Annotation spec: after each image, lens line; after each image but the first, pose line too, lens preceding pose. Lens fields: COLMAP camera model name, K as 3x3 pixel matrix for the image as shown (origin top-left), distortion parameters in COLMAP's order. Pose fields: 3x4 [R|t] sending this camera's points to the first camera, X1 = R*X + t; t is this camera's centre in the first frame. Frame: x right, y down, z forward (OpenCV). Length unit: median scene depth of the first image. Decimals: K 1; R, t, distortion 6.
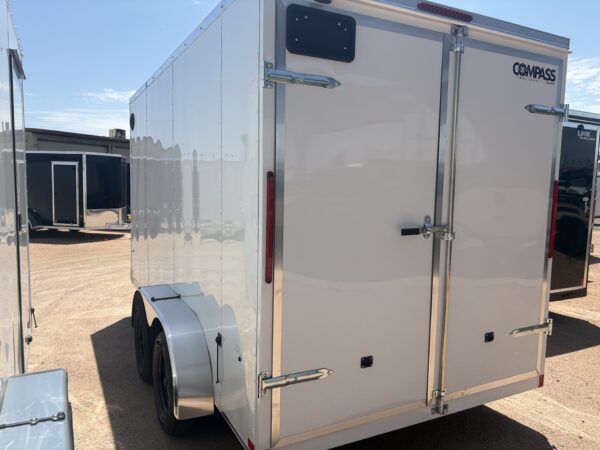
lens RADIAL K [[468.9, 0, 300.0], [0, 468.9, 225.0], [0, 0, 1]] dist [0.012806, -0.044333]
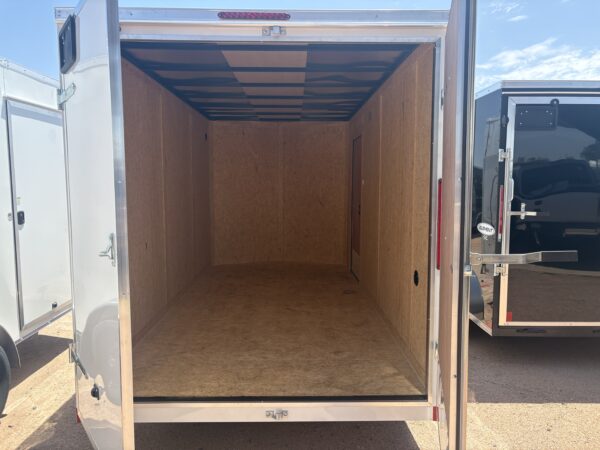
lens RADIAL K [[468.9, 0, 300.0], [0, 468.9, 225.0], [0, 0, 1]] dist [0.012806, -0.044333]
pose [[0.897437, 0.016244, -0.440843, 0.762114], [-0.024803, 0.999599, -0.013658, 0.008753], [0.440445, 0.023191, 0.897480, 0.128957]]
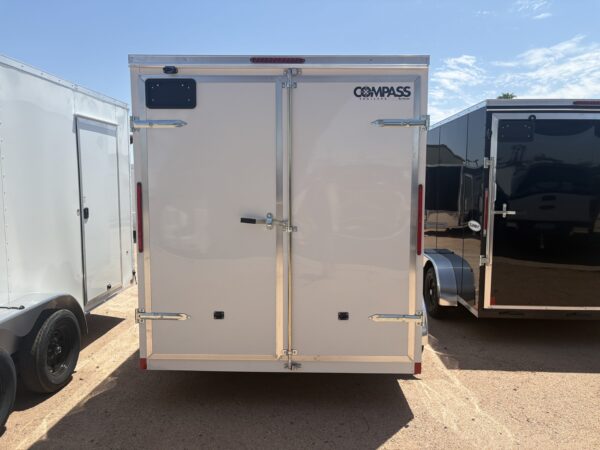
lens RADIAL K [[468.9, 0, 300.0], [0, 468.9, 225.0], [0, 0, 1]] dist [0.012806, -0.044333]
pose [[0.876134, 0.024417, -0.481448, 0.911002], [-0.033368, 0.999393, -0.010038, 0.022876], [0.480911, 0.024859, 0.876417, -0.112421]]
